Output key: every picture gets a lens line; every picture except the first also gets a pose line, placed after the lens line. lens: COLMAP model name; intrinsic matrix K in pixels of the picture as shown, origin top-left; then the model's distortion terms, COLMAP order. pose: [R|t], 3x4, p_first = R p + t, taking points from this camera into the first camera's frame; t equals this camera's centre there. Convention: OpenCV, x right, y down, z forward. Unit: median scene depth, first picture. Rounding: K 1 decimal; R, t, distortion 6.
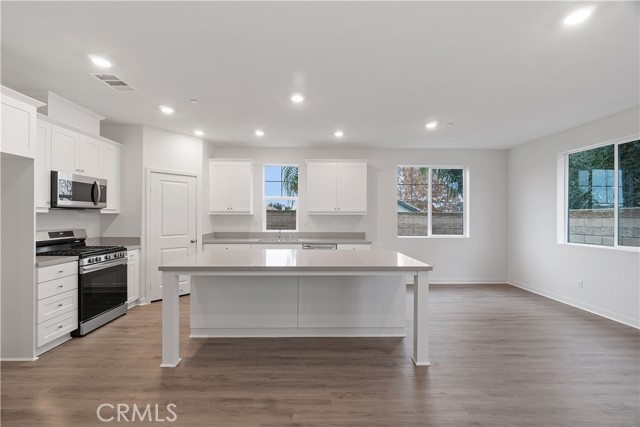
lens RADIAL K [[280.4, 0, 314.3], [0, 280.4, 215.0], [0, 0, 1]] dist [-0.003301, 0.000145]
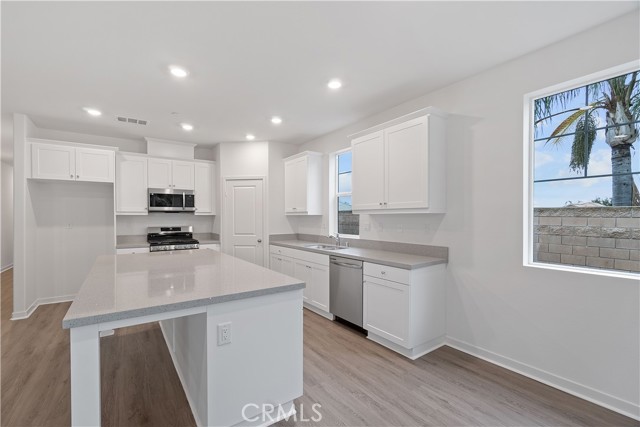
lens RADIAL K [[280.4, 0, 308.7], [0, 280.4, 219.7], [0, 0, 1]] dist [-0.003301, 0.000145]
pose [[0.542418, 0.005216, -0.840093, 0.557163], [0.004492, 0.999948, 0.009109, 0.005309], [0.840097, -0.008714, 0.542367, 0.584220]]
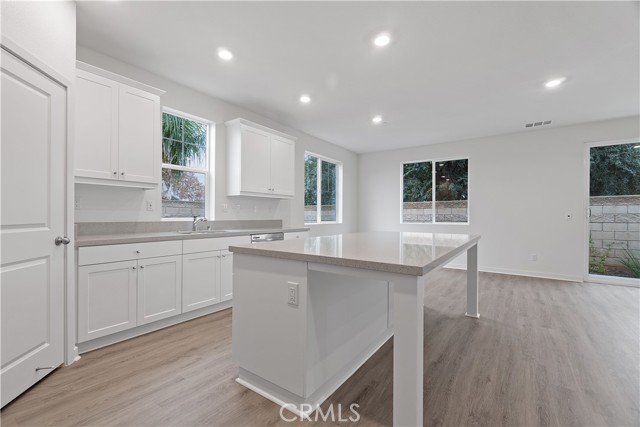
lens RADIAL K [[280.4, 0, 315.8], [0, 280.4, 214.3], [0, 0, 1]] dist [-0.003301, 0.000145]
pose [[0.597087, 0.003745, 0.802168, -0.540823], [-0.005697, 0.999984, -0.000429, 0.052114], [-0.802156, -0.004314, 0.597099, 0.452329]]
